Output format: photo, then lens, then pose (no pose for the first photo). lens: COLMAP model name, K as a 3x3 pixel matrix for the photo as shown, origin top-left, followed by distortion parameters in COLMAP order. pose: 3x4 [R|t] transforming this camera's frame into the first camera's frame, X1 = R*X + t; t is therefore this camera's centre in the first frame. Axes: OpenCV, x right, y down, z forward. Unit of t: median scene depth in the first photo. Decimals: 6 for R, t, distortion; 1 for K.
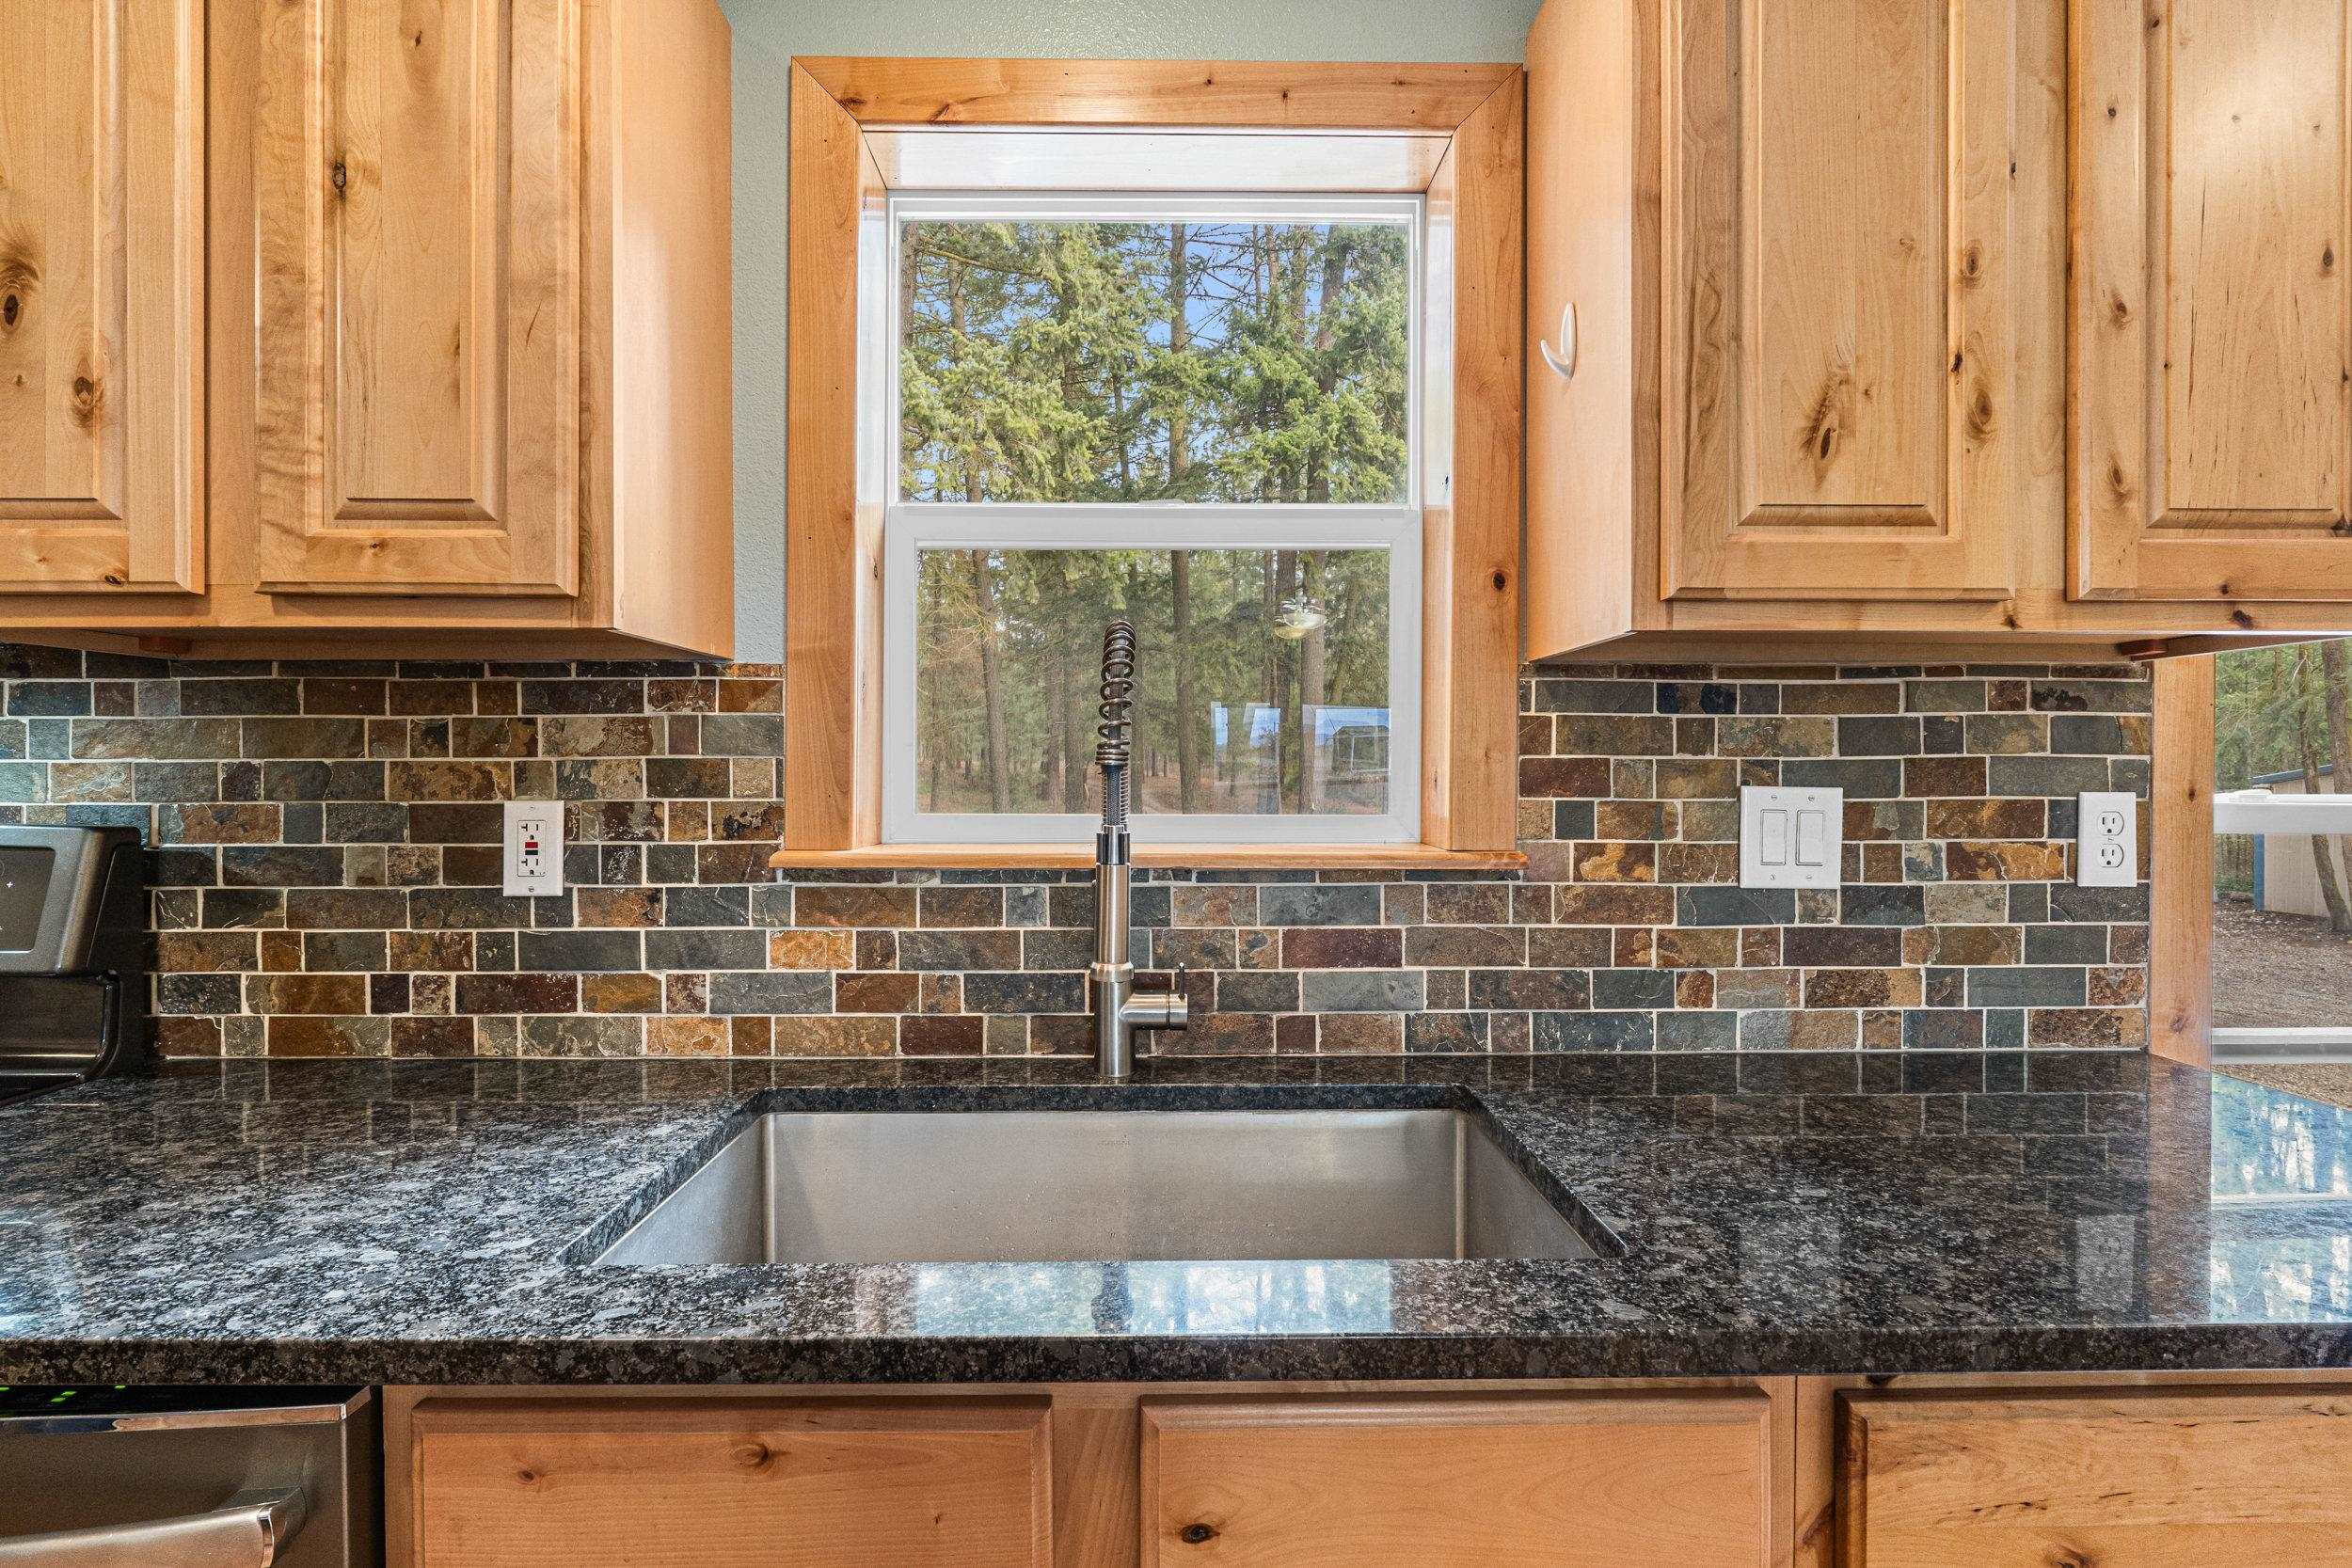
lens RADIAL K [[1065.2, 0, 1161.7], [0, 1065.2, 785.0], [0, 0, 1]] dist [-0.007585, 0.001984]
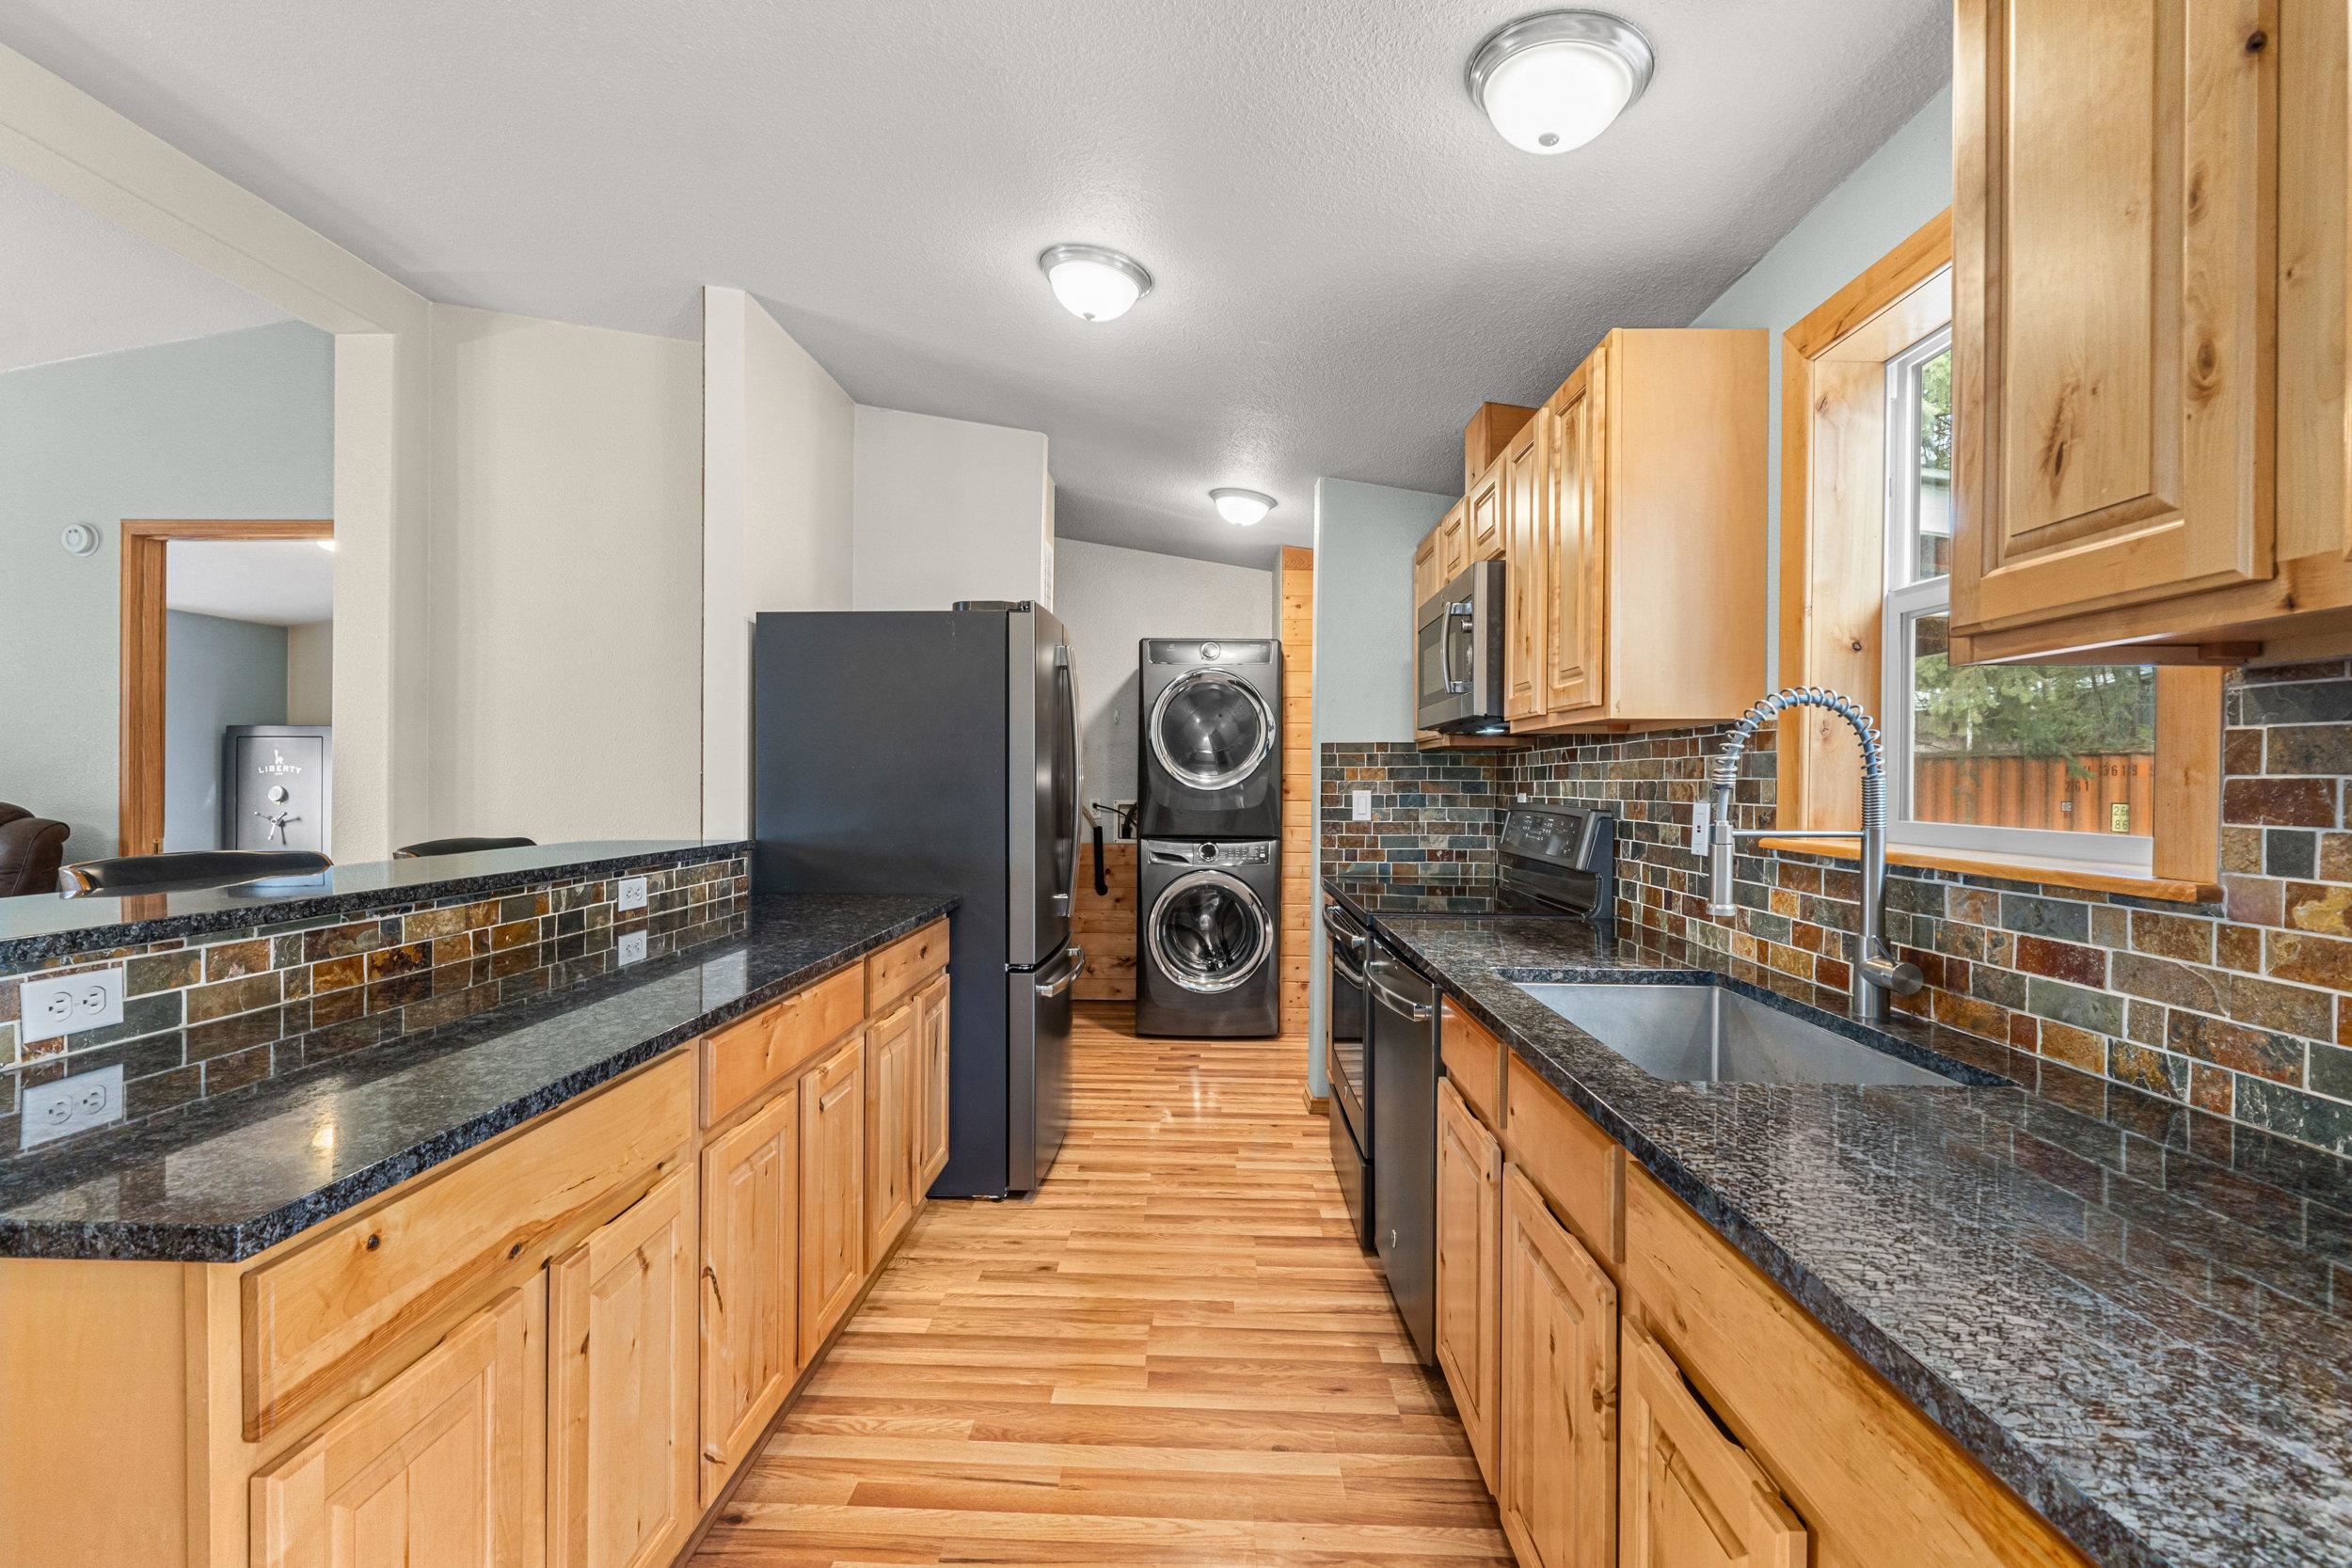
lens RADIAL K [[1065.2, 0, 1174.6], [0, 1065.2, 791.4], [0, 0, 1]] dist [-0.007585, 0.001984]
pose [[-0.042182, 0.010397, -0.999056, 1.244782], [-0.019789, 0.999741, 0.011240, -0.007102], [0.998914, 0.020244, -0.041966, 0.174882]]
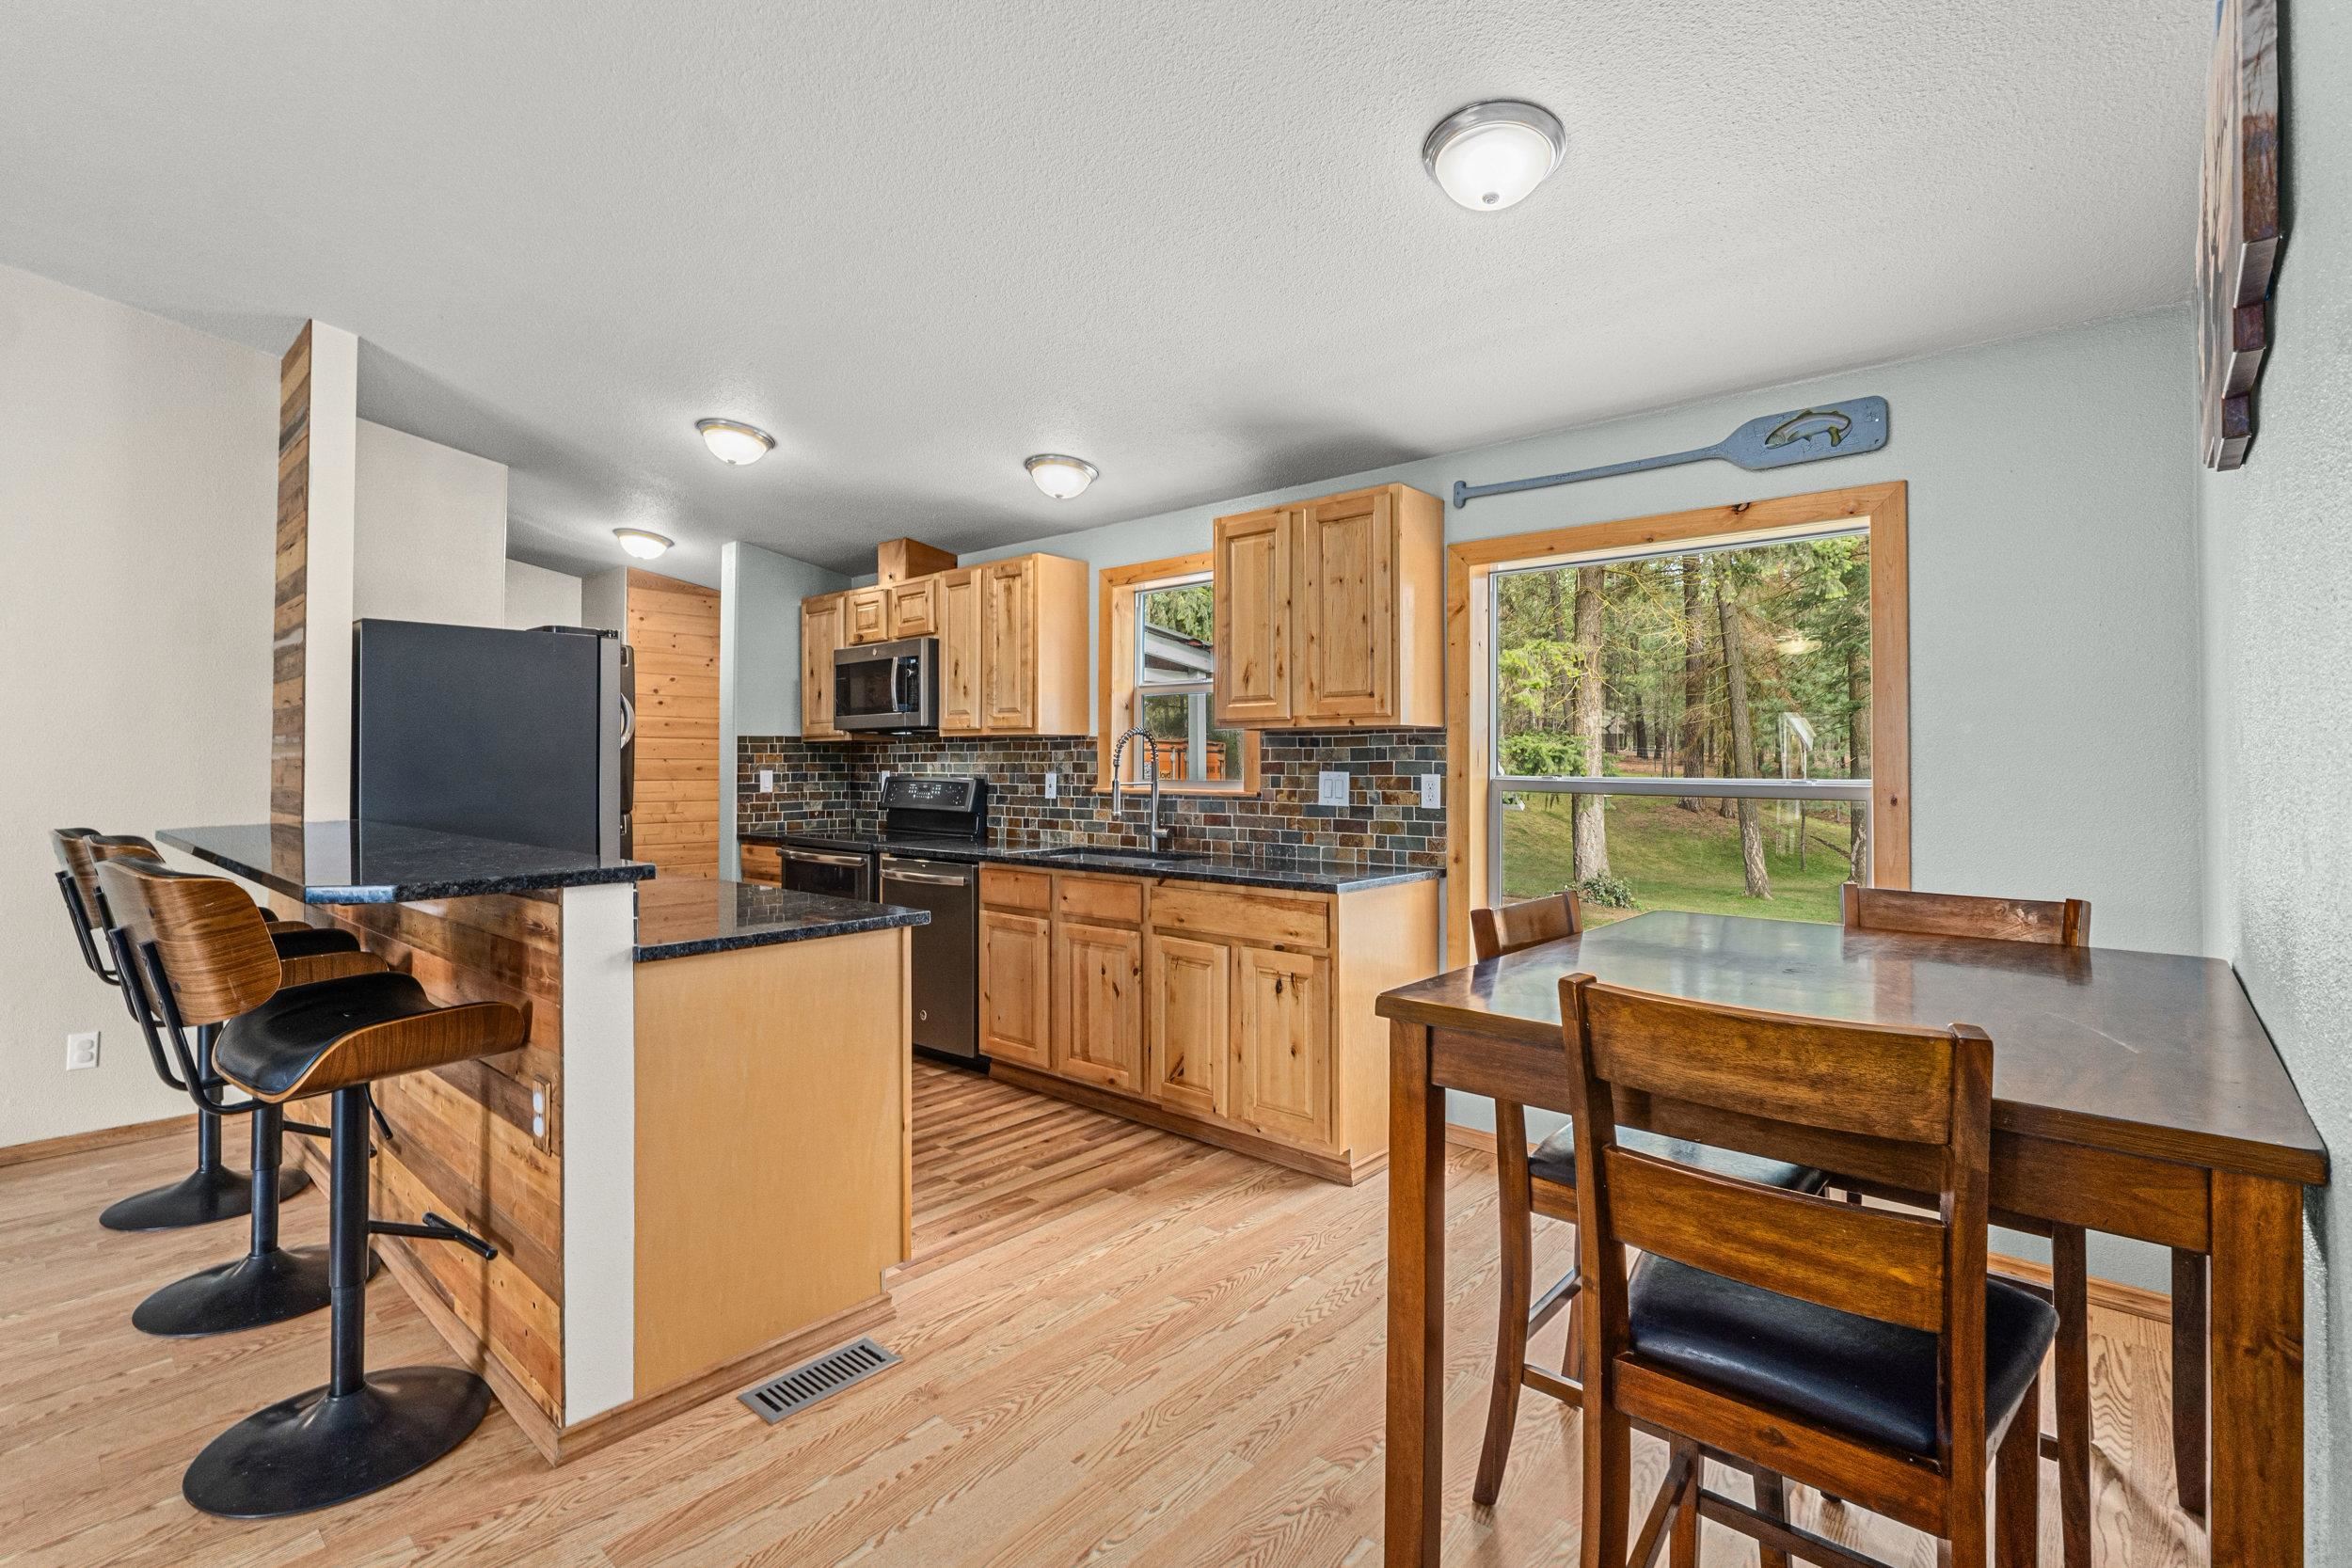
lens RADIAL K [[1065.2, 0, 1167.6], [0, 1065.2, 748.5], [0, 0, 1]] dist [-0.007585, 0.001984]
pose [[0.737548, -0.009646, -0.675226, 2.263778], [-0.011136, 0.999588, -0.026445, 0.021010], [0.675203, 0.027024, 0.737137, -1.512907]]
